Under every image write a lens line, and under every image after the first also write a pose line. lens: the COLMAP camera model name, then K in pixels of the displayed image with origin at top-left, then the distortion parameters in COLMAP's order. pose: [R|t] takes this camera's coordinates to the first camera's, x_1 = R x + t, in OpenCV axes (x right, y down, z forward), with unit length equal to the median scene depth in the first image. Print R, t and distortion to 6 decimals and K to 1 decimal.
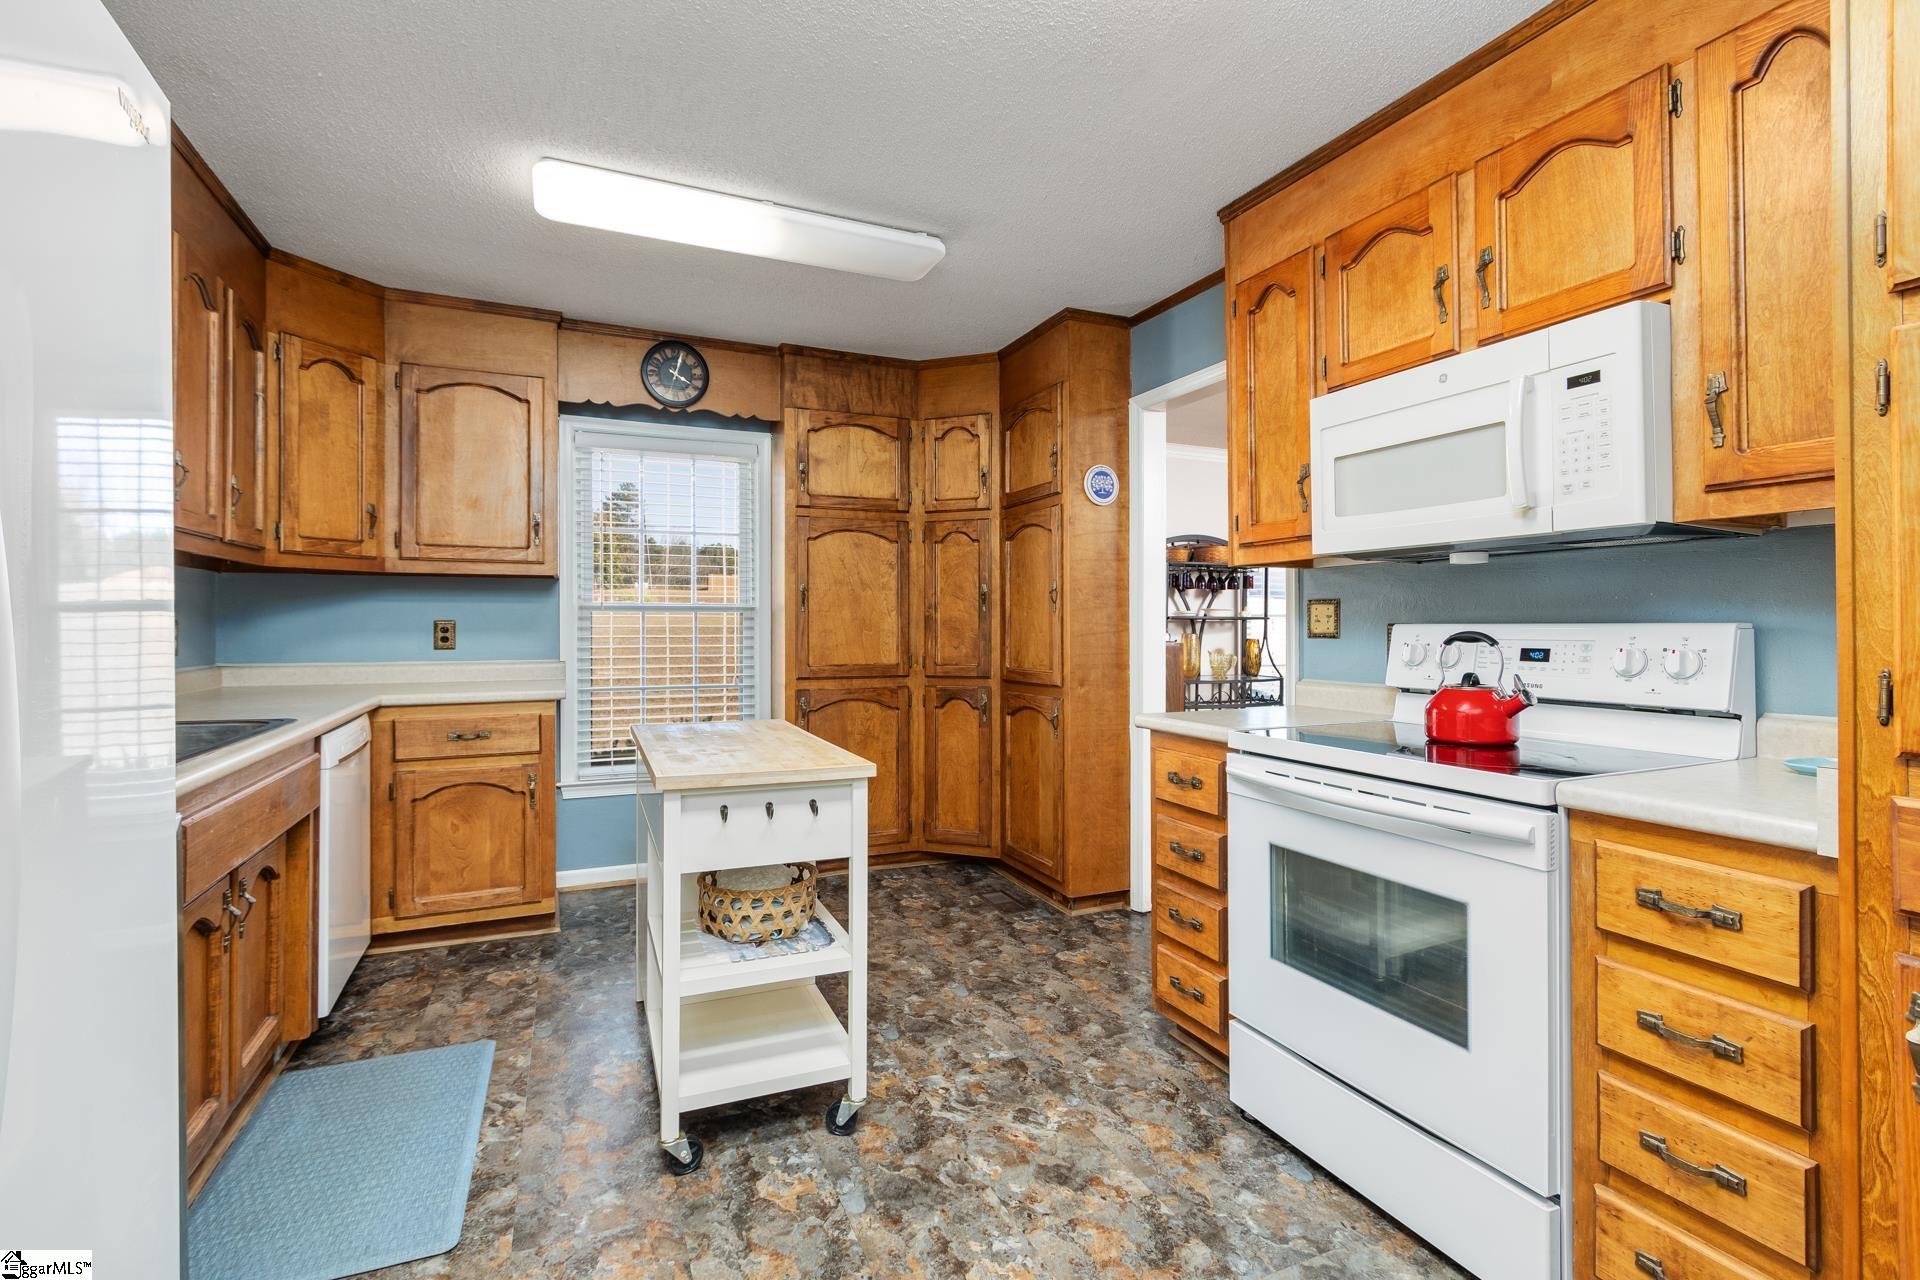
lens RADIAL K [[885.6, 0, 944.5], [0, 885.6, 643.1], [0, 0, 1]] dist [0.003899, -0.001624]
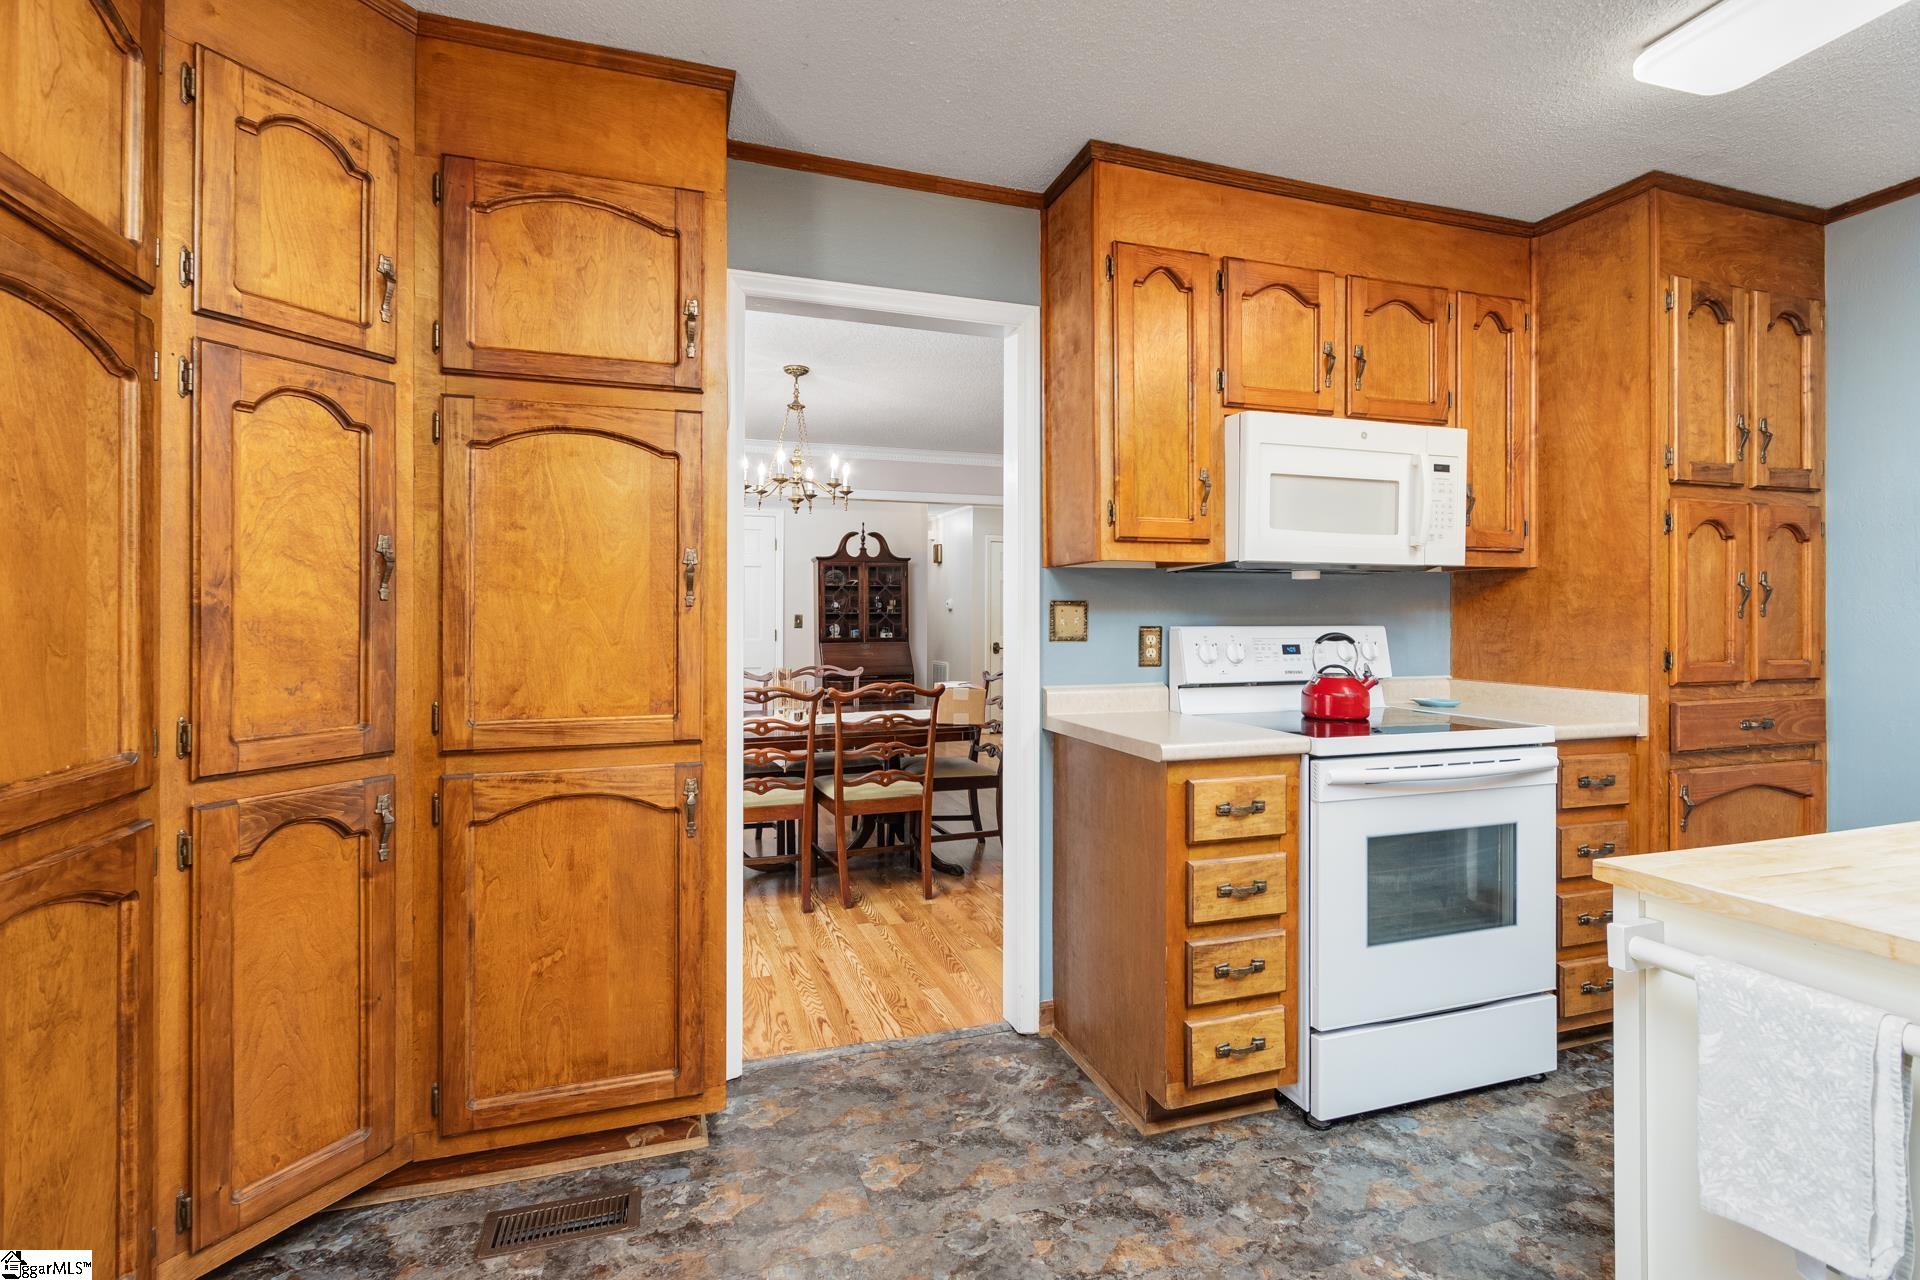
lens RADIAL K [[885.6, 0, 948.7], [0, 885.6, 626.3], [0, 0, 1]] dist [0.003899, -0.001624]
pose [[0.081061, -0.006728, 0.996686, -0.605626], [0.020697, 0.999773, 0.005065, -0.033269], [-0.996494, 0.020218, 0.081182, 1.188589]]
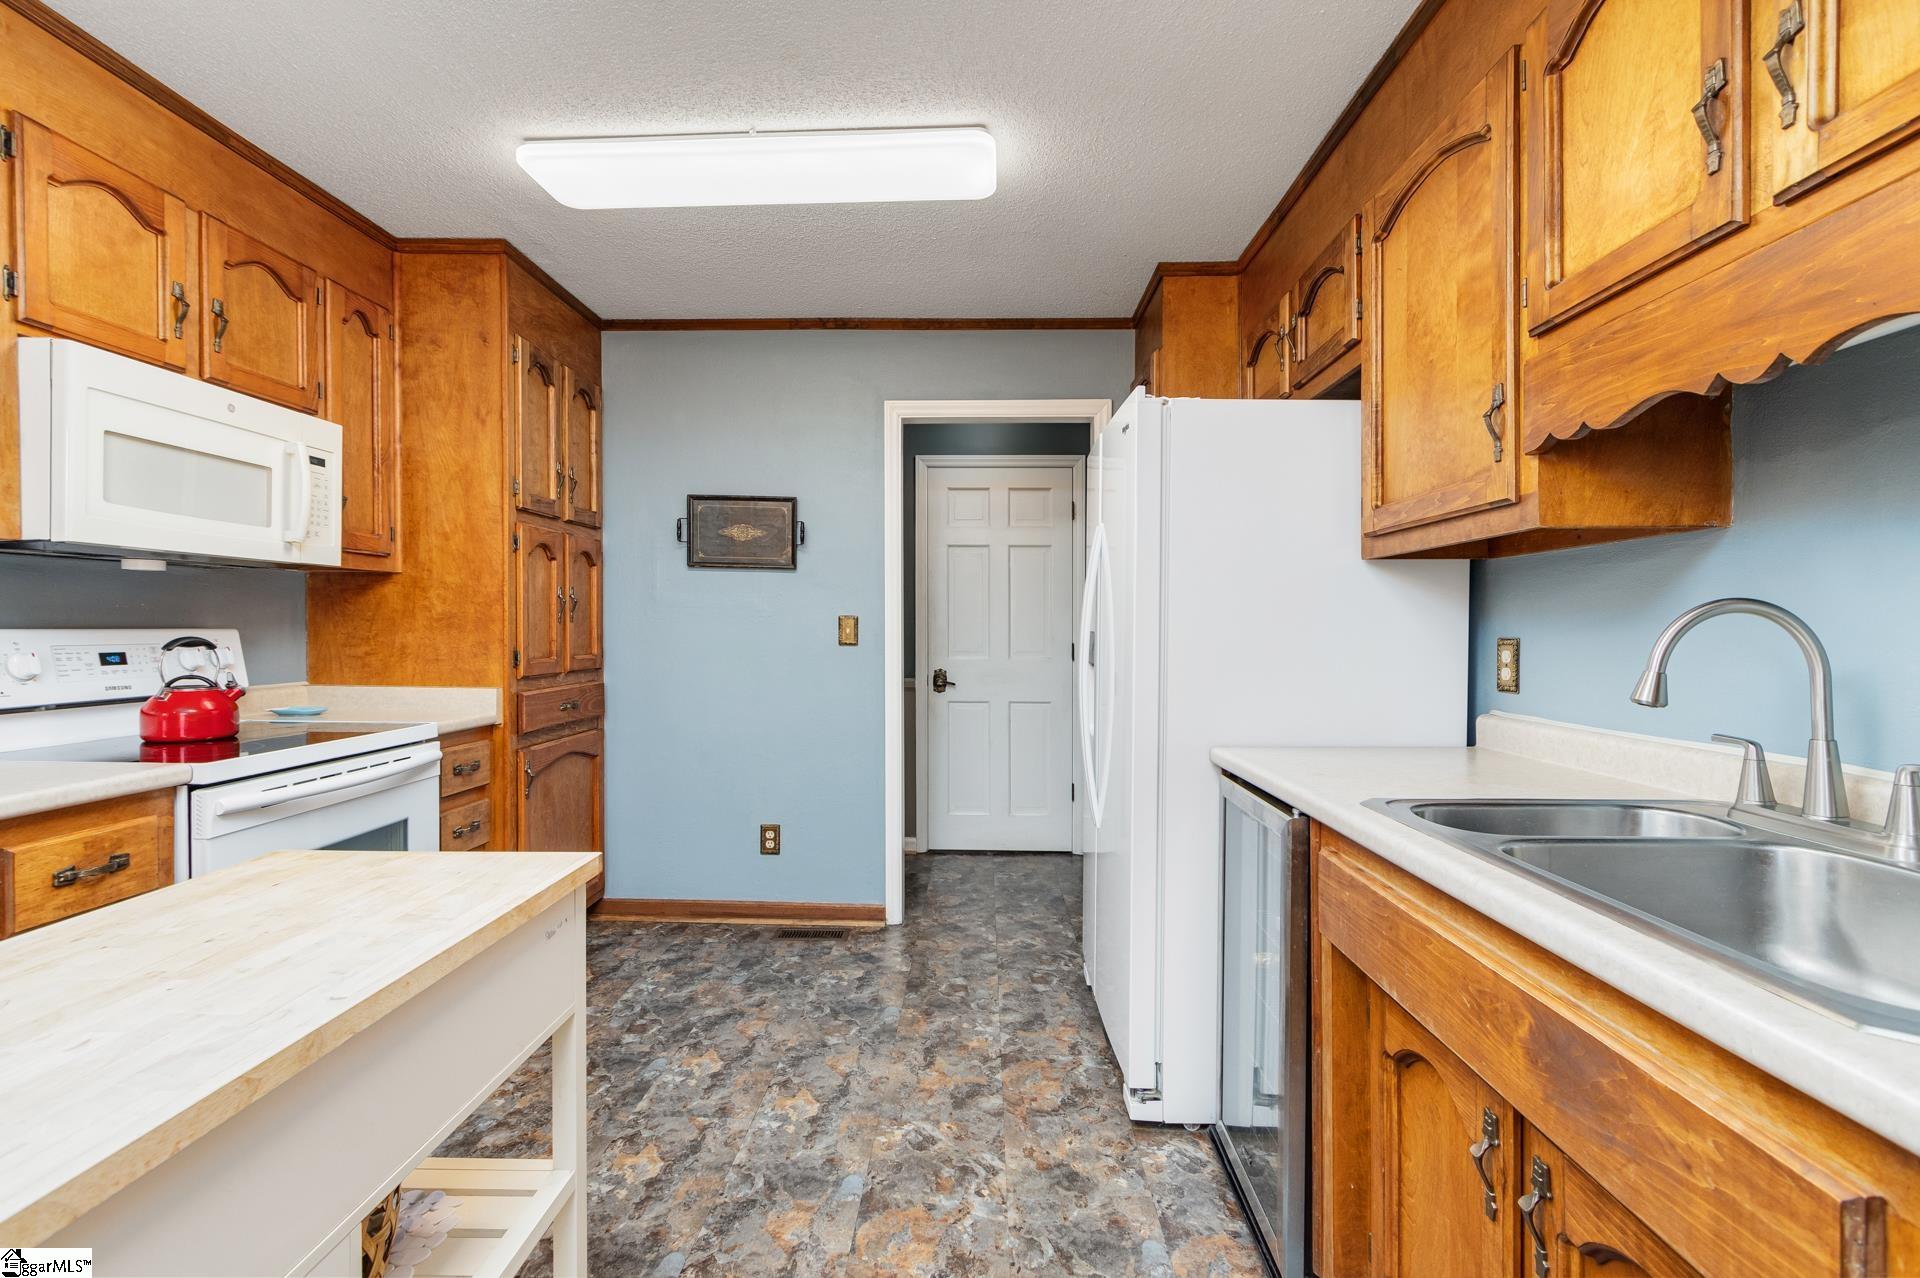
lens RADIAL K [[885.6, 0, 956.6], [0, 885.6, 646.3], [0, 0, 1]] dist [0.003899, -0.001624]
pose [[-0.911713, -0.015447, 0.410537, -0.570817], [0.001138, 0.999194, 0.040122, -0.036063], [-0.410826, 0.037047, -0.910961, 1.305370]]
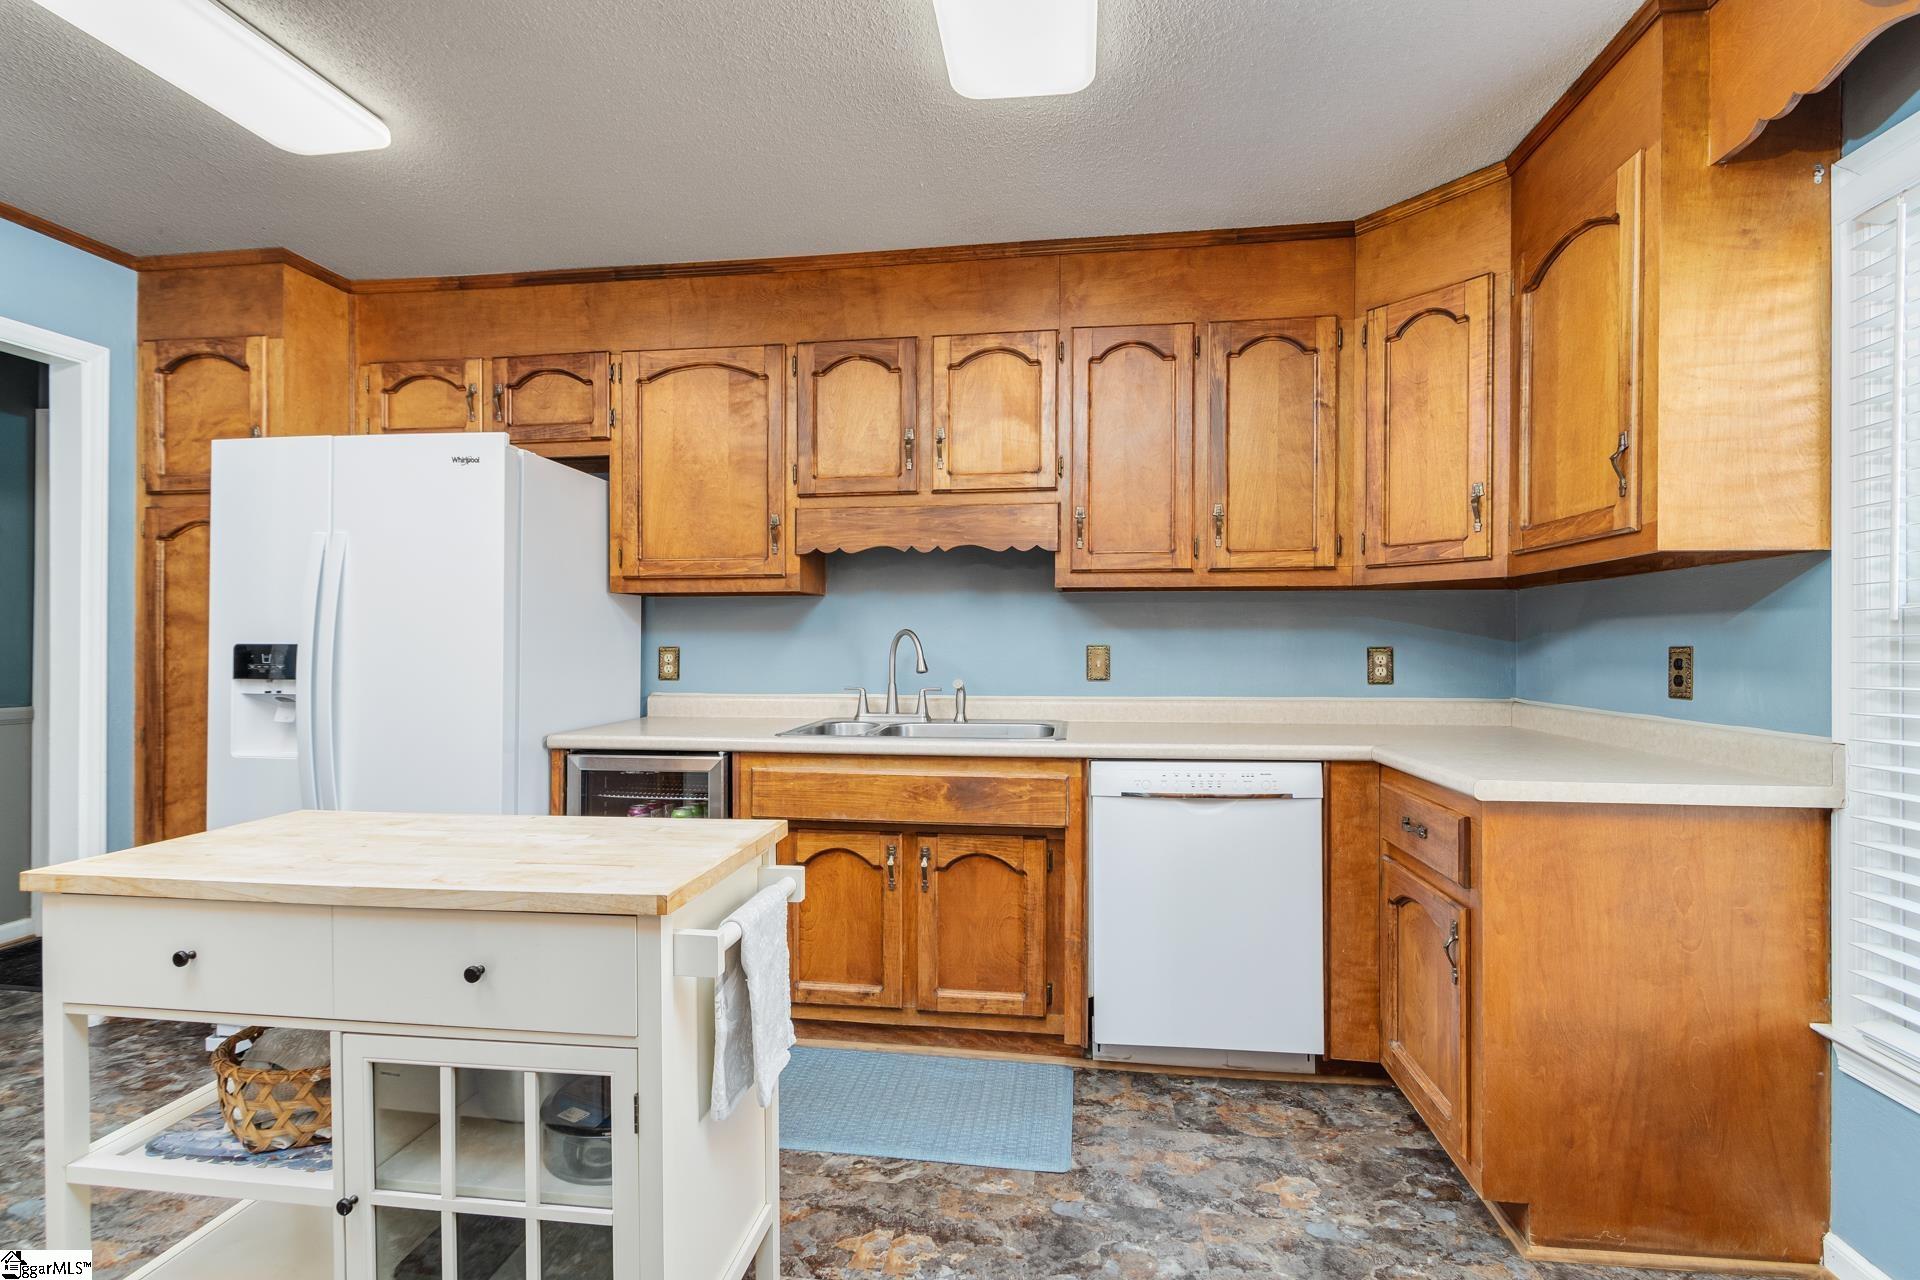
lens RADIAL K [[885.6, 0, 957.4], [0, 885.6, 644.4], [0, 0, 1]] dist [0.003899, -0.001624]
pose [[-0.514793, -0.001218, -0.857313, 0.244729], [-0.020913, 0.999719, 0.011138, -0.036804], [0.857059, 0.023663, -0.514674, 1.402845]]
